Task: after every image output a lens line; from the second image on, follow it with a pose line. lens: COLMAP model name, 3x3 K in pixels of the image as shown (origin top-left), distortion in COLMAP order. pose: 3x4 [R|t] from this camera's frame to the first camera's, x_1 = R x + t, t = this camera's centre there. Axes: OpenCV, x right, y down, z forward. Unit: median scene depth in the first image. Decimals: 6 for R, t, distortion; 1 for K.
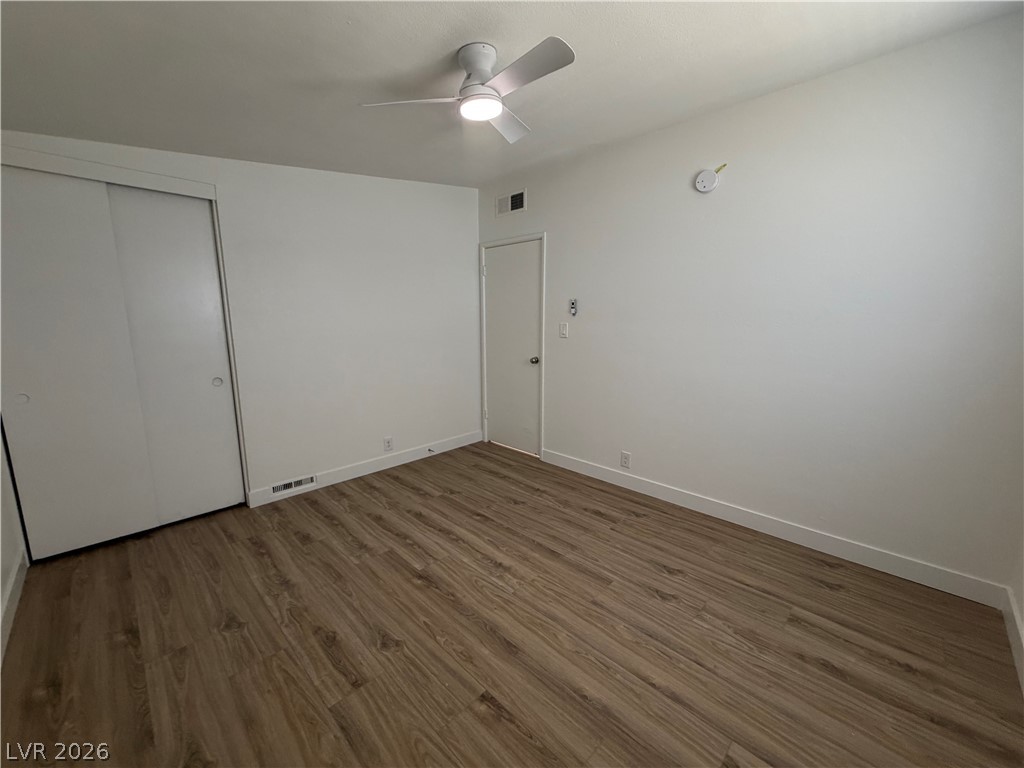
lens RADIAL K [[411.7, 0, 512.0], [0, 411.7, 384.0], [0, 0, 1]] dist [0.000006, 0.000193]
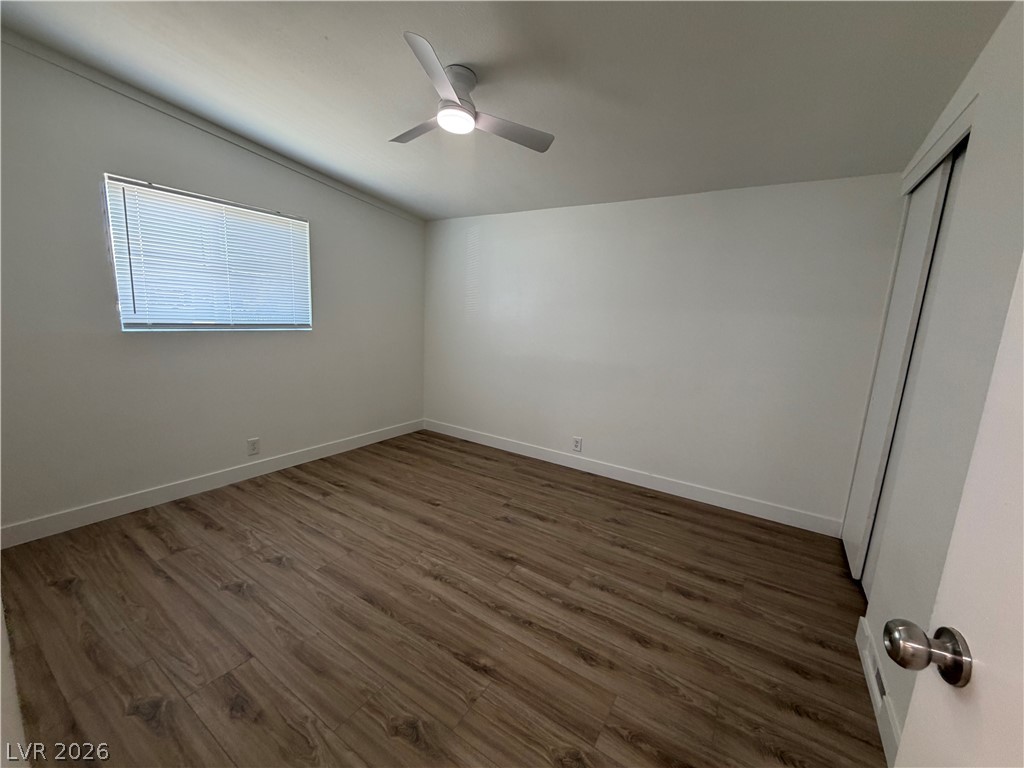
lens RADIAL K [[411.7, 0, 512.0], [0, 411.7, 384.0], [0, 0, 1]] dist [0.000006, 0.000193]
pose [[-0.976961, -0.009997, -0.213184, 0.005596], [-0.081565, 0.940561, 0.329684, -0.287747], [0.197217, 0.339477, -0.919707, 1.762870]]
